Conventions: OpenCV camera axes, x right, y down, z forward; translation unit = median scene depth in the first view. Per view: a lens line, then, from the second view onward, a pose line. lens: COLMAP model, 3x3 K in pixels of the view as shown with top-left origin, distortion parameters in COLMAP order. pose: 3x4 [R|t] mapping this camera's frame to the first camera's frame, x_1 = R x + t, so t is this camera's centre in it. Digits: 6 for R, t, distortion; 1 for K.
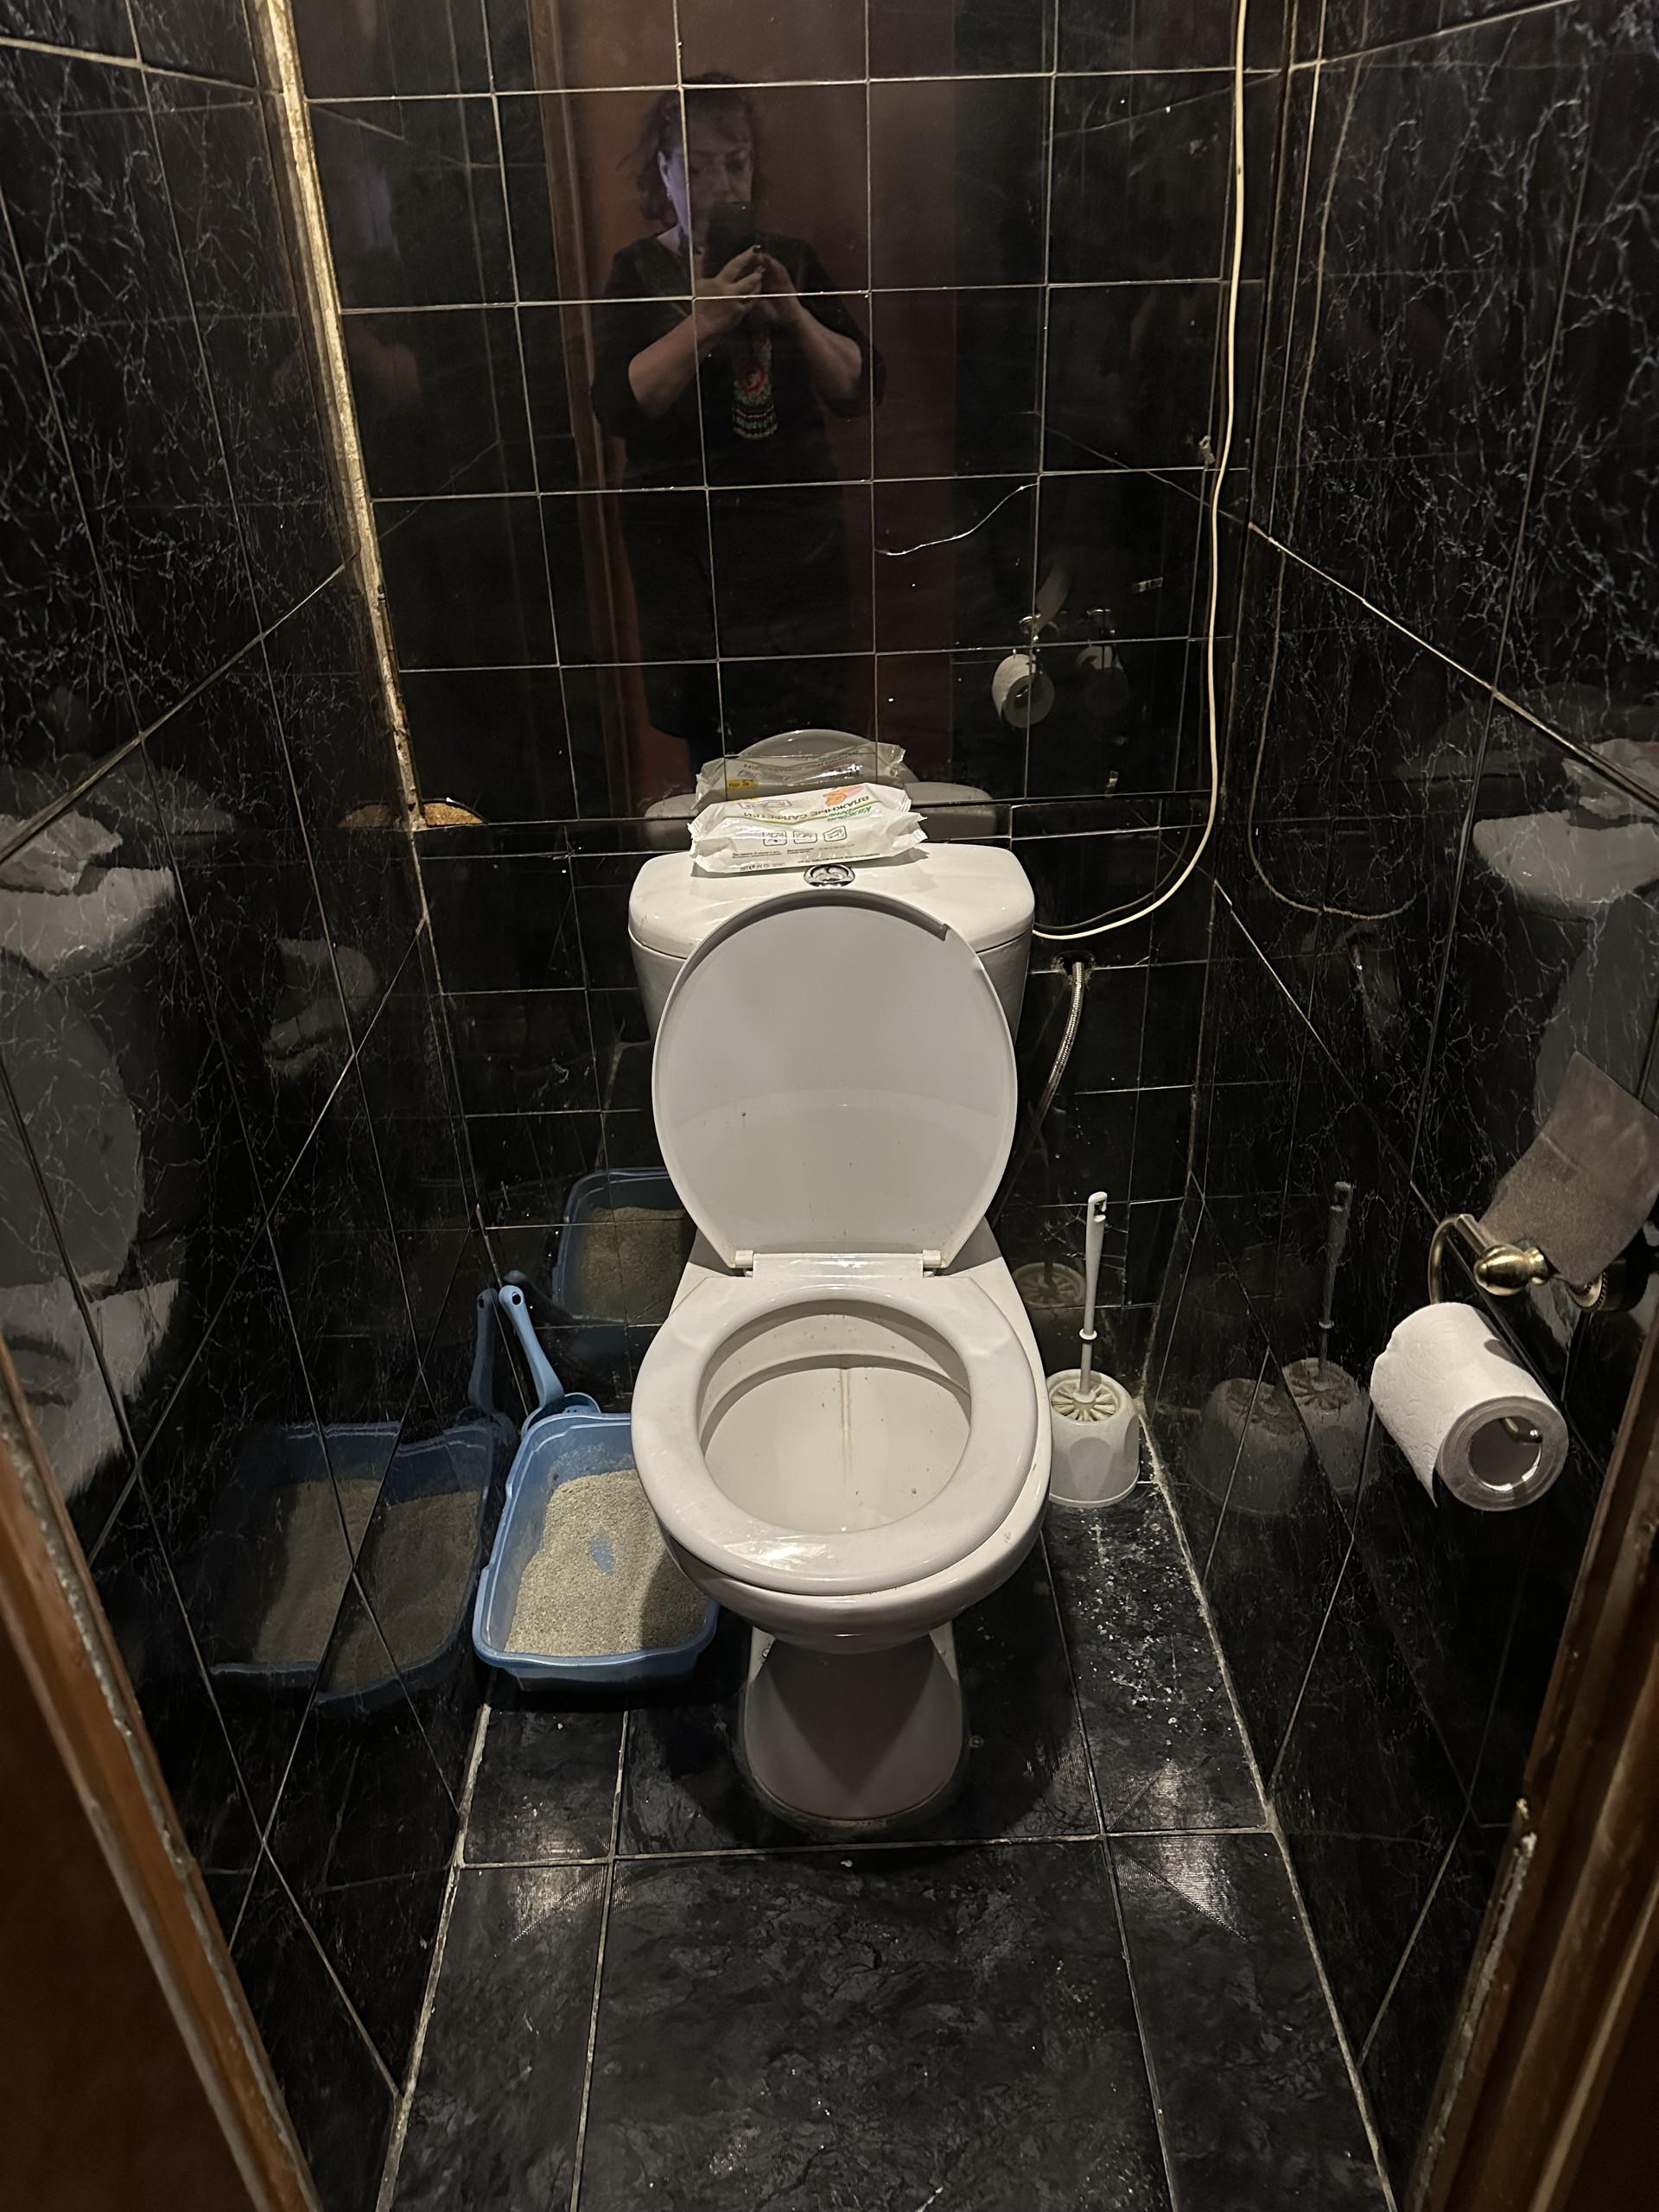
lens RADIAL K [[1536.2, 0, 829.5], [0, 1536.2, 1106.0], [0, 0, 1]] dist [0.129586, -0.198083]
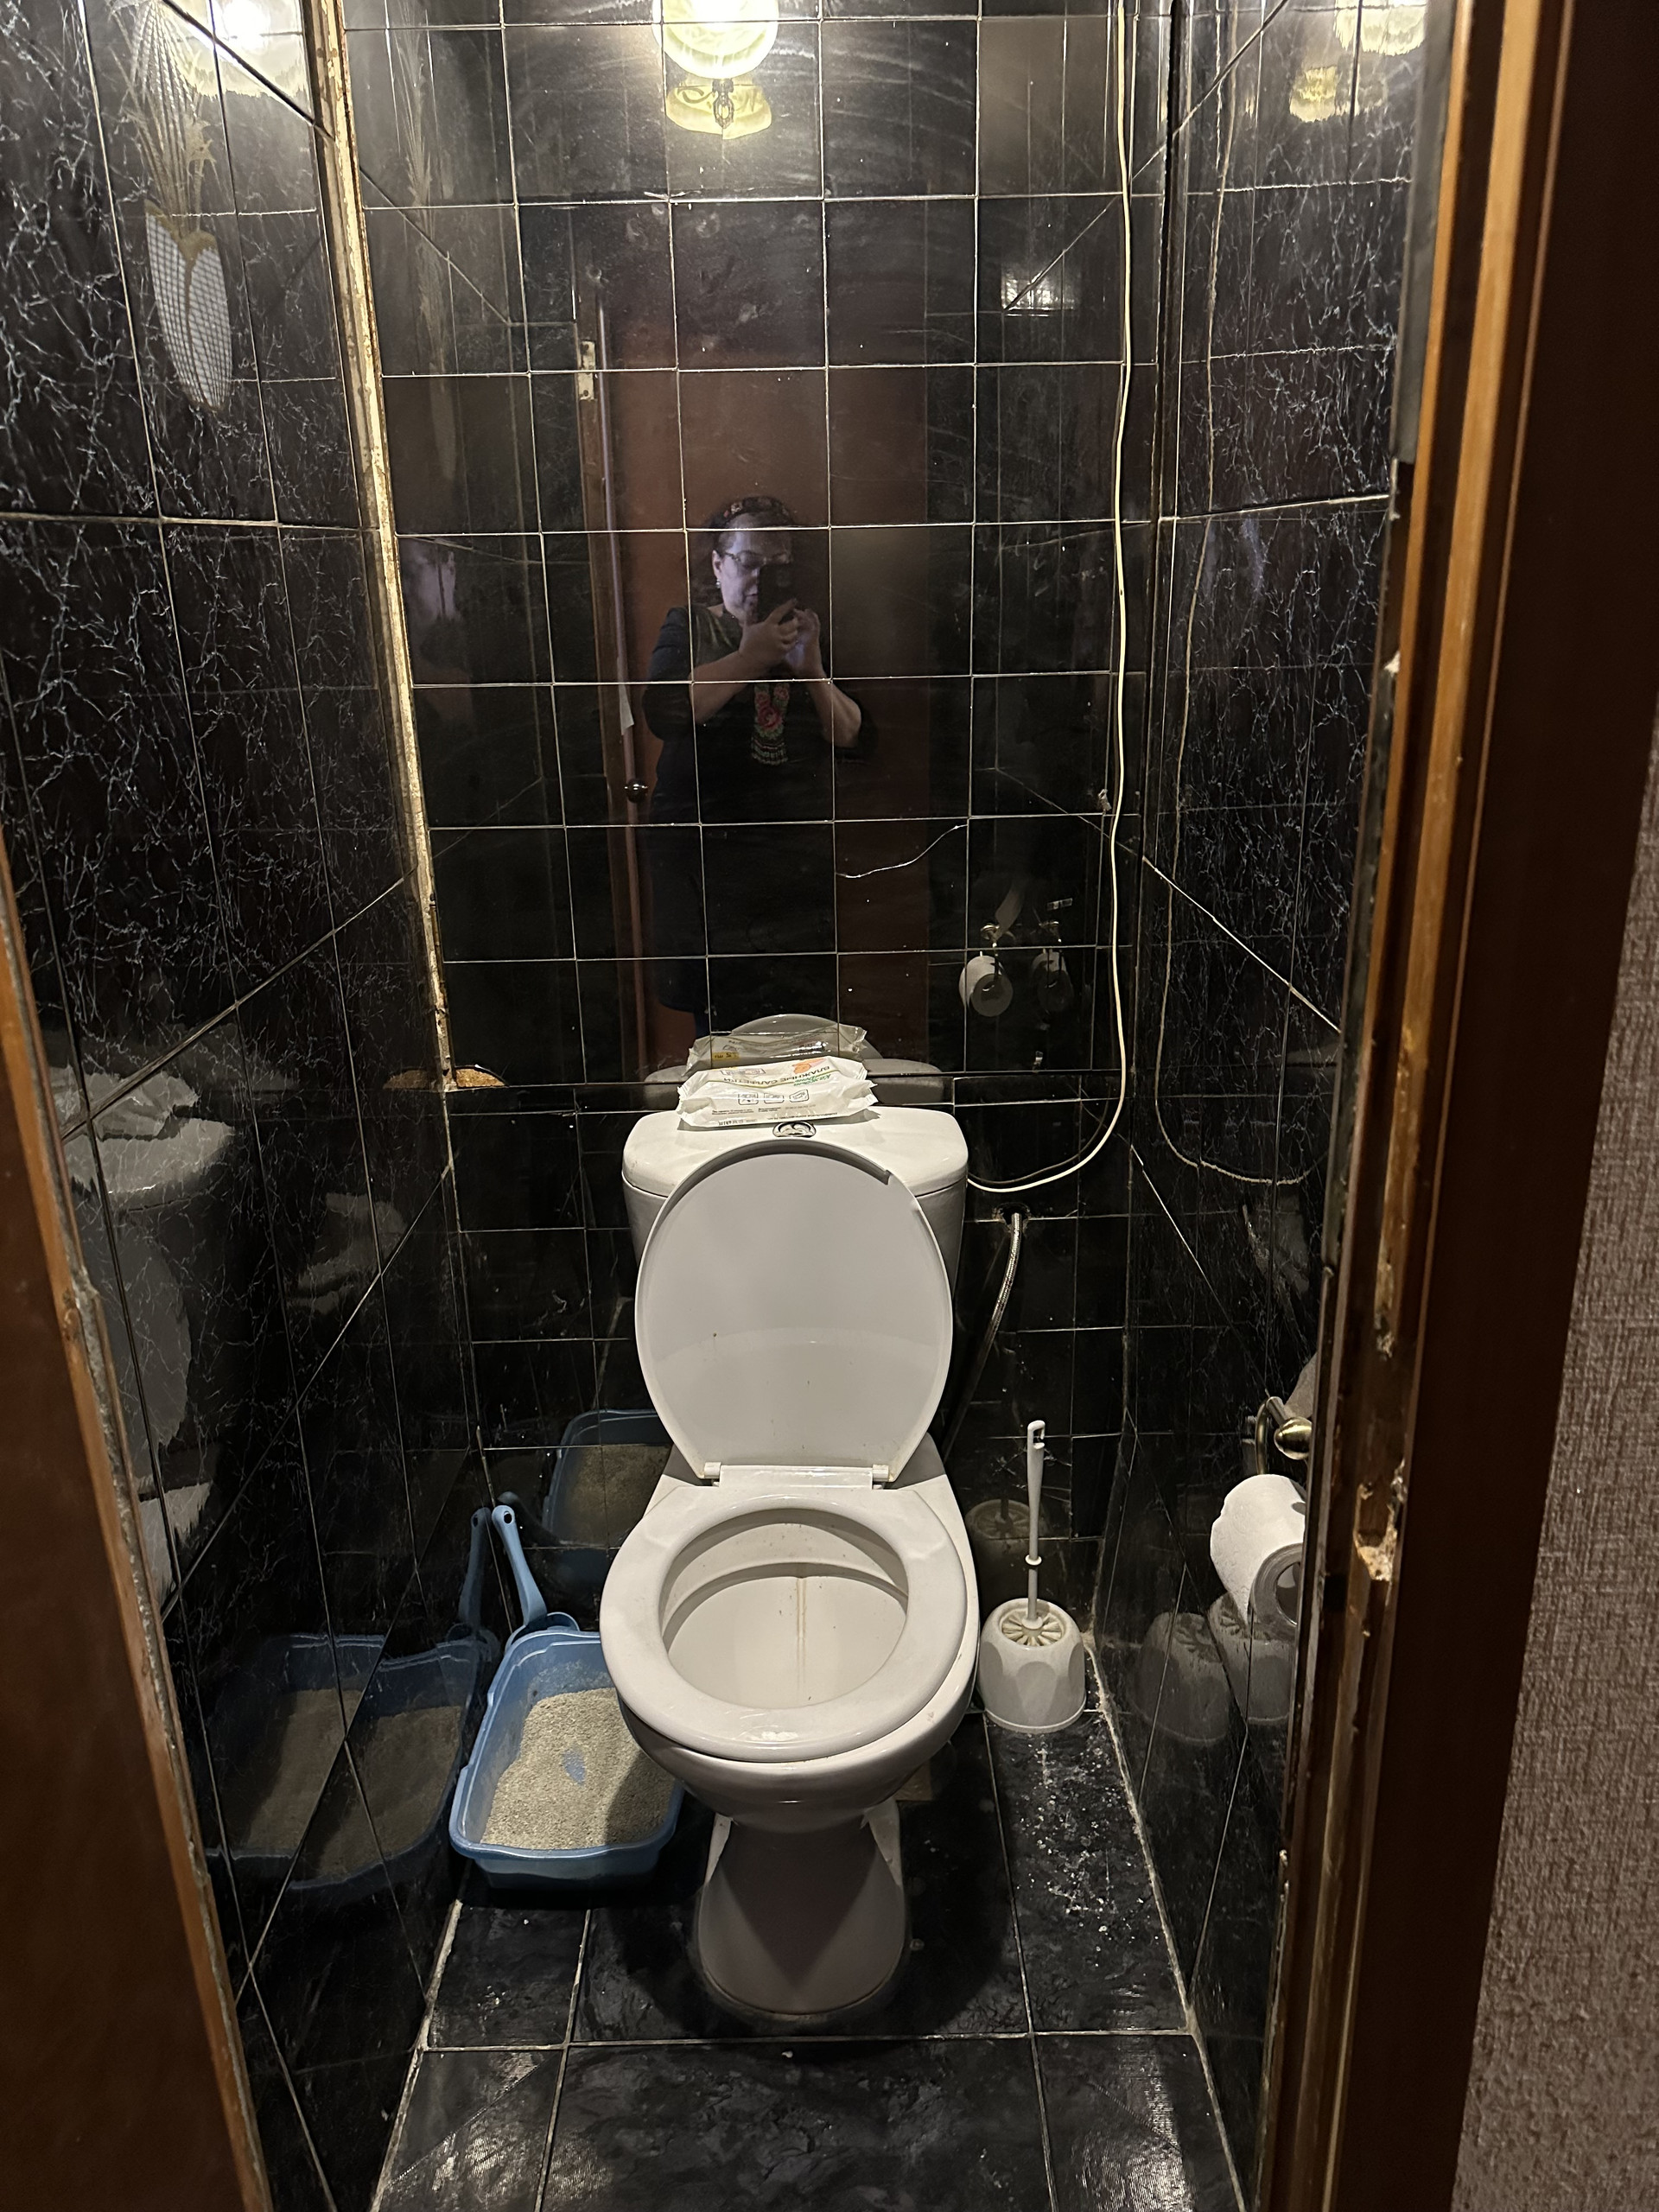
lens RADIAL K [[1526.9, 0, 827.0], [0, 1526.9, 1113.9], [0, 0, 1]] dist [0.138180, -0.224687]
pose [[0.999741, 0.016379, -0.015801, 0.041046], [-0.018954, 0.983524, -0.179781, 0.044479], [0.012597, 0.180034, 0.983580, -0.141398]]
